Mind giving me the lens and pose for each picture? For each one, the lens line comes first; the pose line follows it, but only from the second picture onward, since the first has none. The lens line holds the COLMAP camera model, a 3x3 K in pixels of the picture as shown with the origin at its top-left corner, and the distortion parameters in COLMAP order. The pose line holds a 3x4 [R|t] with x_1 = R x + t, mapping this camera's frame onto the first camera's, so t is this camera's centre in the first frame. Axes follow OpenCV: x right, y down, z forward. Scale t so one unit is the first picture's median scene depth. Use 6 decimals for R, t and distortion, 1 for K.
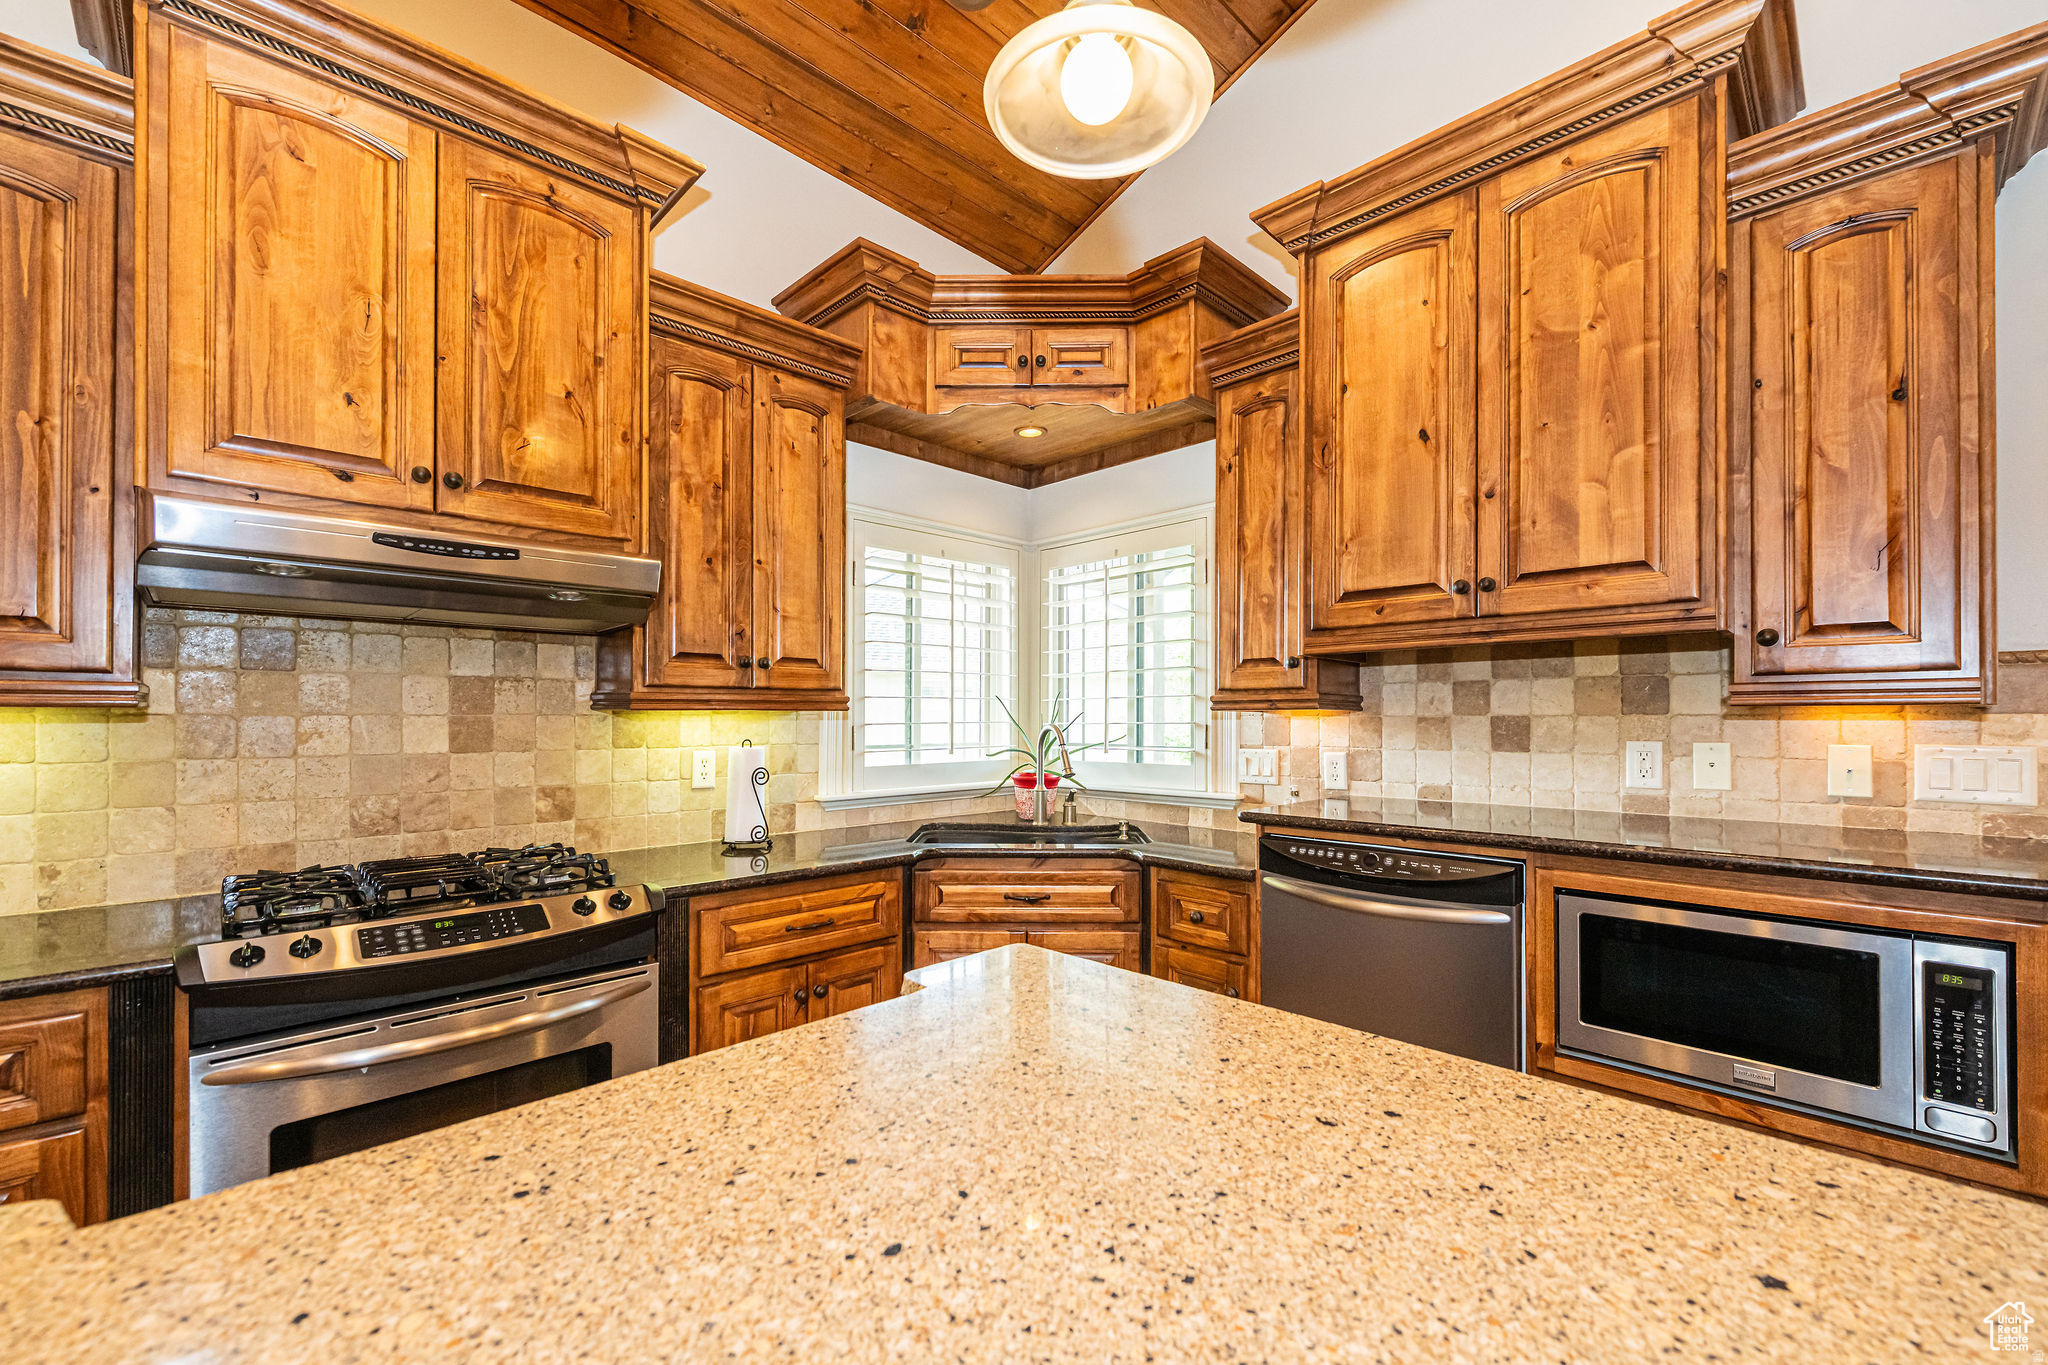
lens RADIAL K [[838.3, 0, 971.7], [0, 838.3, 712.3], [0, 0, 1]] dist [0.005747, -0.000992]
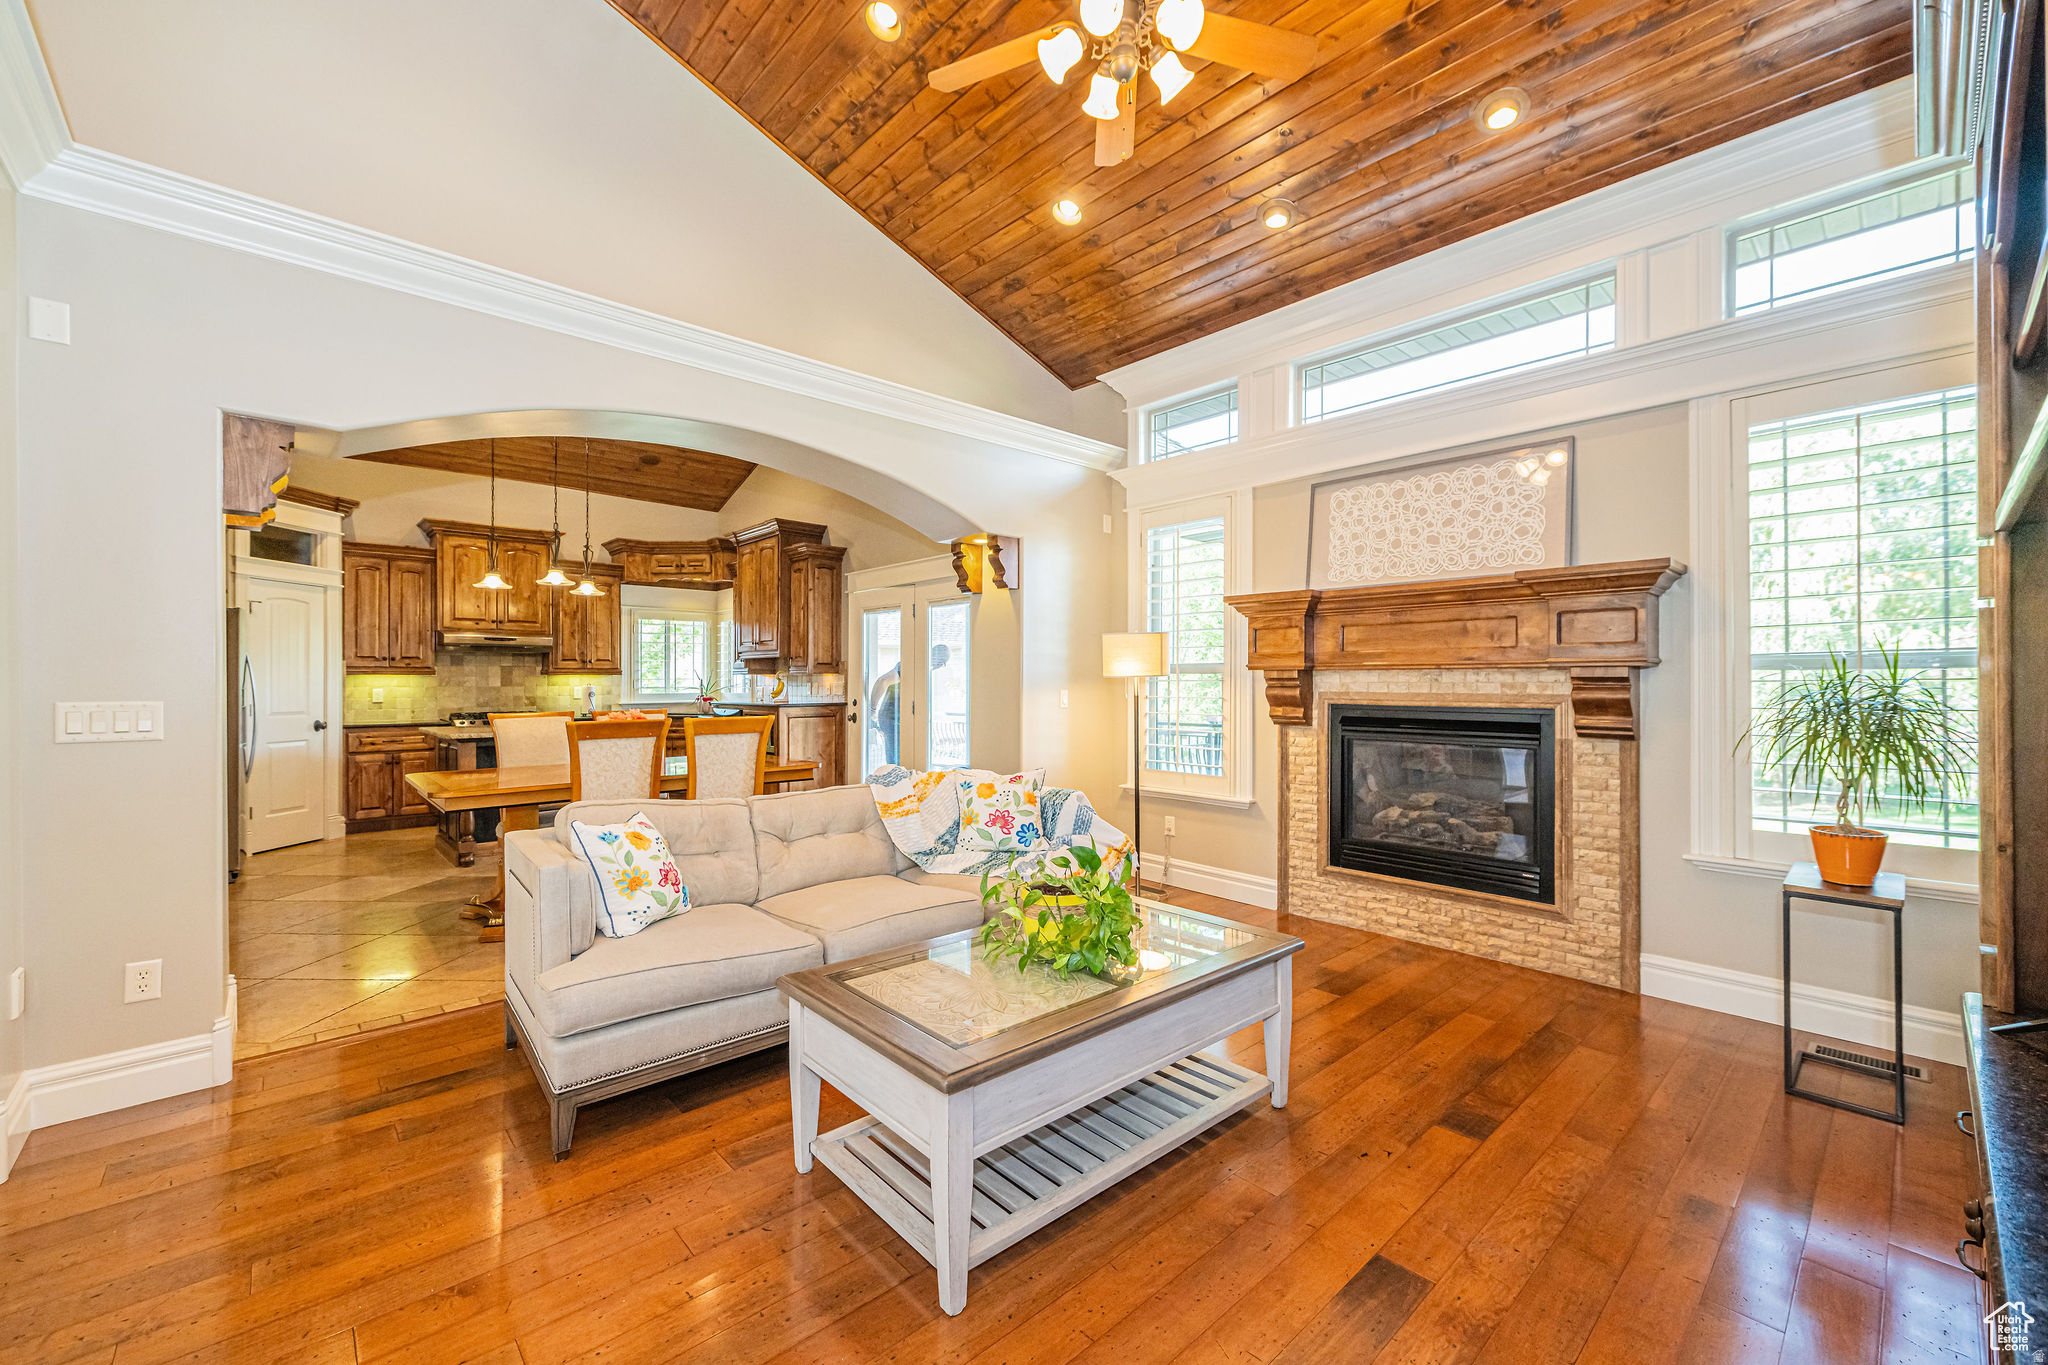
lens RADIAL K [[838.3, 0, 1017.3], [0, 838.3, 679.2], [0, 0, 1]] dist [0.005747, -0.000992]
pose [[0.999952, -0.002613, -0.009416, 1.639567], [0.002663, 0.999982, 0.005381, 0.001816], [0.009402, -0.005406, 0.999941, -2.600280]]
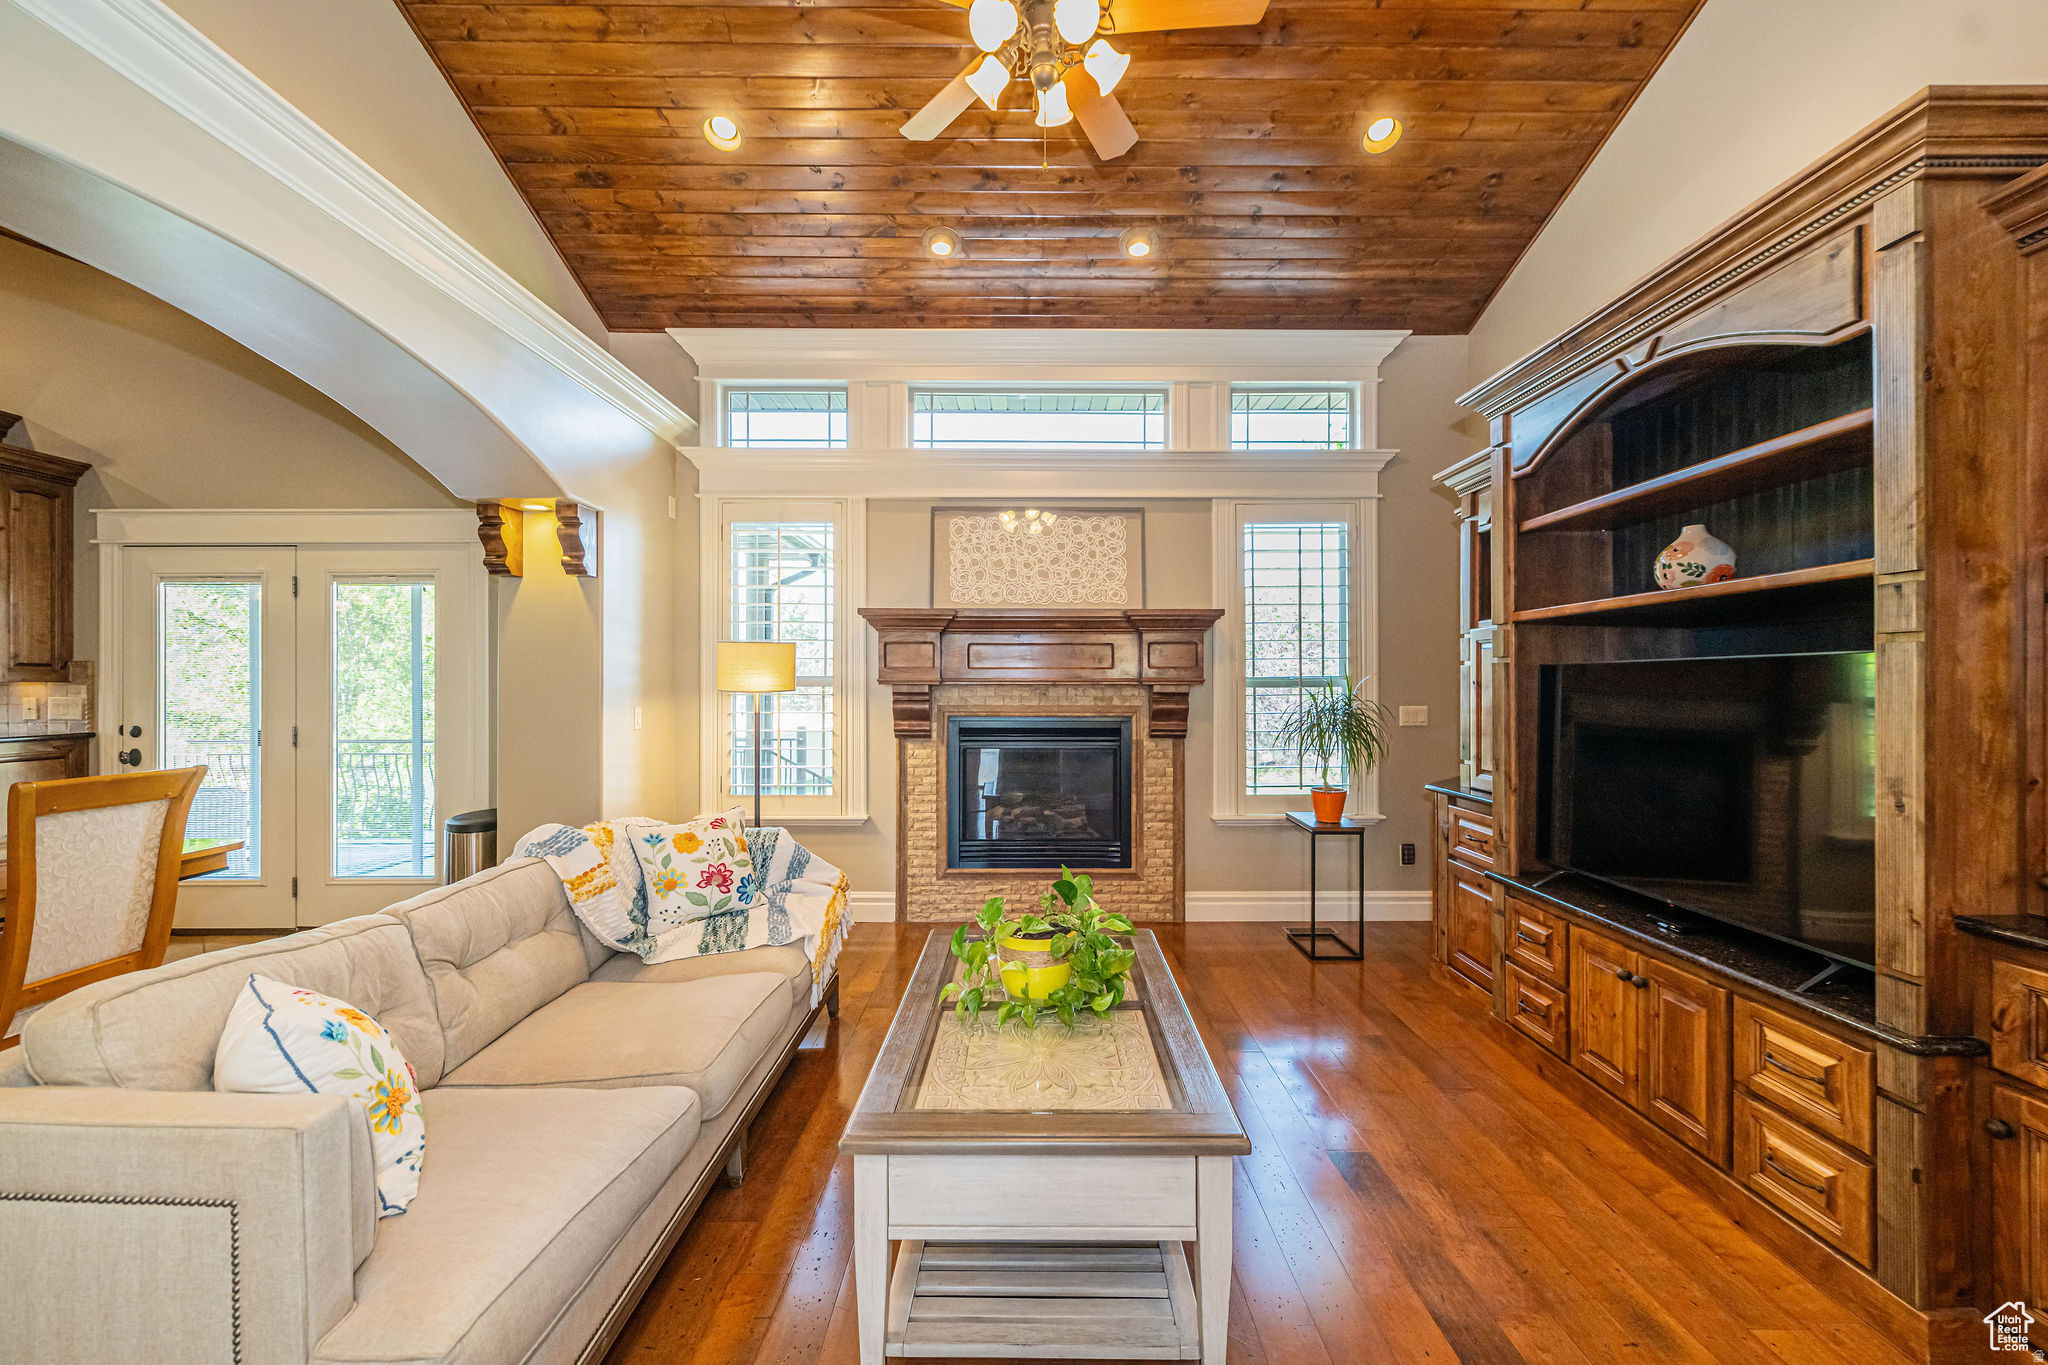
lens RADIAL K [[838.3, 0, 1064.4], [0, 838.3, 686.9], [0, 0, 1]] dist [0.005747, -0.000992]
pose [[0.666480, -0.004369, 0.745510, 0.983762], [-0.005241, 0.999931, 0.010546, -0.025214], [-0.745505, -0.010936, 0.666411, -2.231877]]
